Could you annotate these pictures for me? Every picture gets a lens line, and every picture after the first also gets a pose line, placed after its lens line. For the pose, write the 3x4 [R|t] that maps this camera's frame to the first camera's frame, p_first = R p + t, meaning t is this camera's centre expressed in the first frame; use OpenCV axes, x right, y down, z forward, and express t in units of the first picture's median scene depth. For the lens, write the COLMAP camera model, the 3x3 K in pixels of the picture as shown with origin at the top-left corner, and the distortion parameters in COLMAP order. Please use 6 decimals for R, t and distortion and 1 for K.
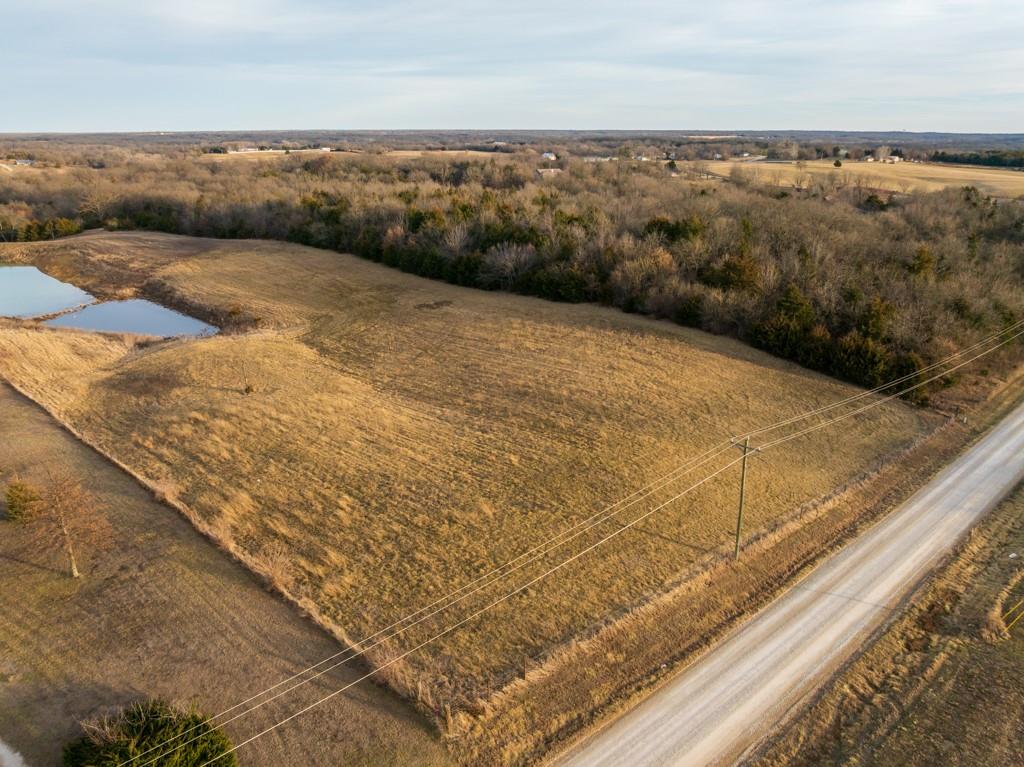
lens RADIAL K [[730.2, 0, 512.0], [0, 730.2, 383.5], [0, 0, 1]] dist [-0.037199, -0.005005]
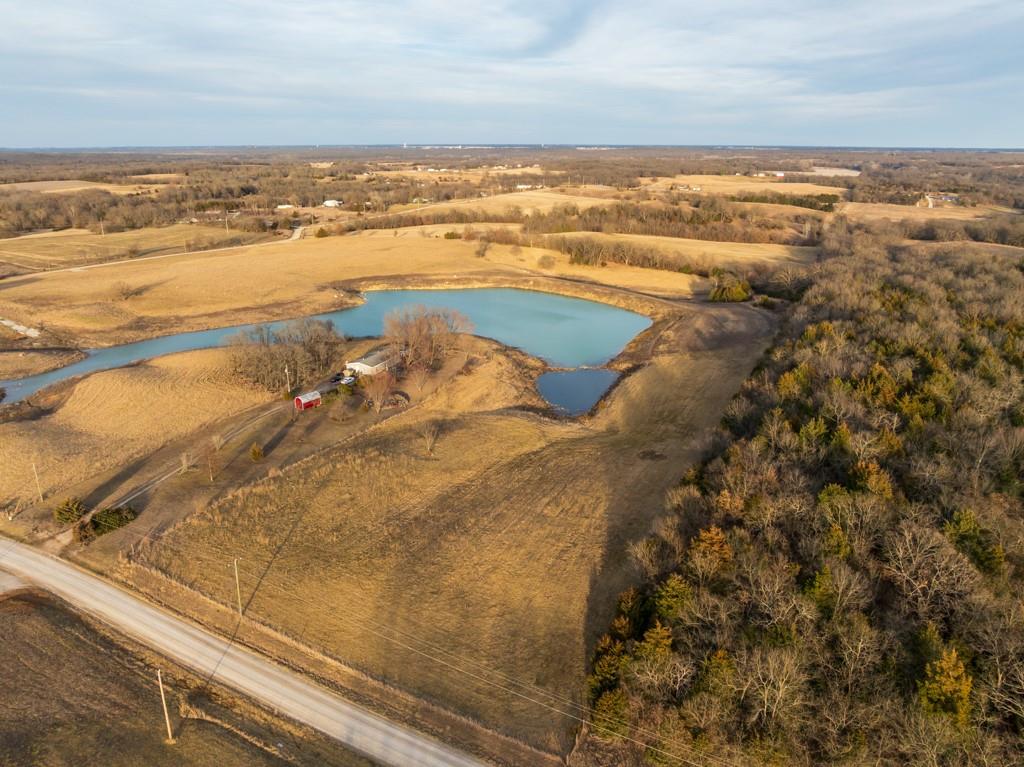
lens RADIAL K [[730.2, 0, 512.0], [0, 730.2, 383.5], [0, 0, 1]] dist [-0.037199, -0.005005]
pose [[0.335870, 0.295074, -0.894496, 2.031446], [-0.303297, 0.932964, 0.193880, -0.911321], [0.891741, 0.206180, 0.402850, 0.704232]]
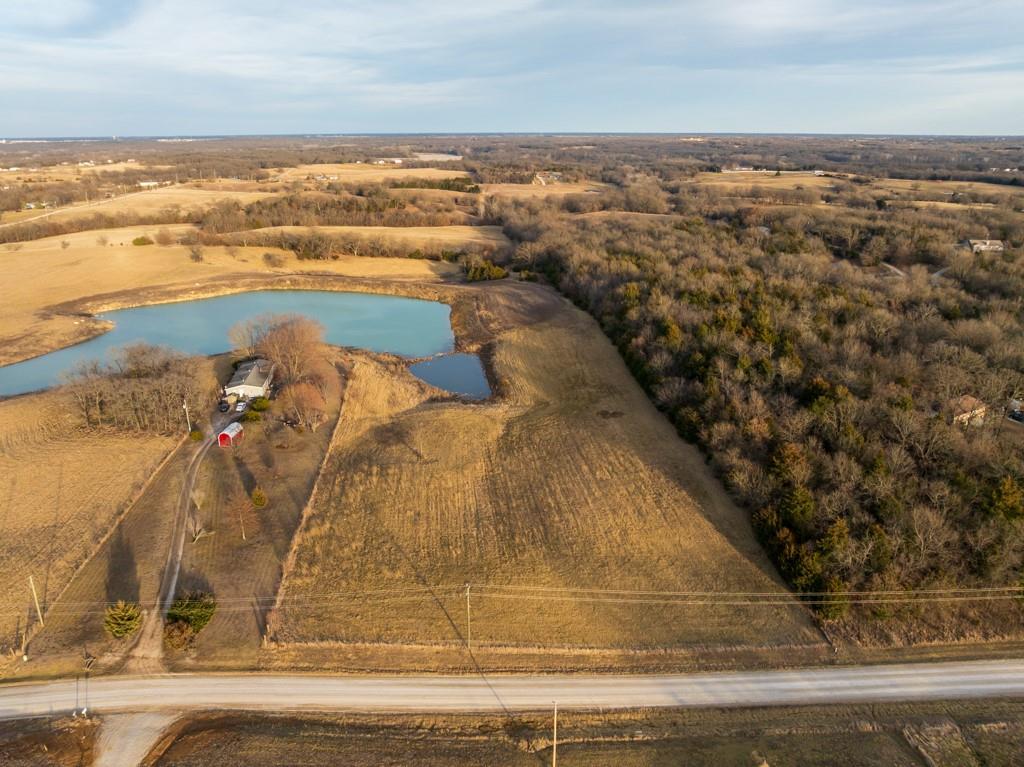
lens RADIAL K [[730.2, 0, 512.0], [0, 730.2, 383.5], [0, 0, 1]] dist [-0.037199, -0.005005]
pose [[0.775881, 0.205442, -0.596492, 1.285673], [-0.202138, 0.976600, 0.073429, -0.539159], [0.597619, 0.063602, 0.799253, -0.412088]]
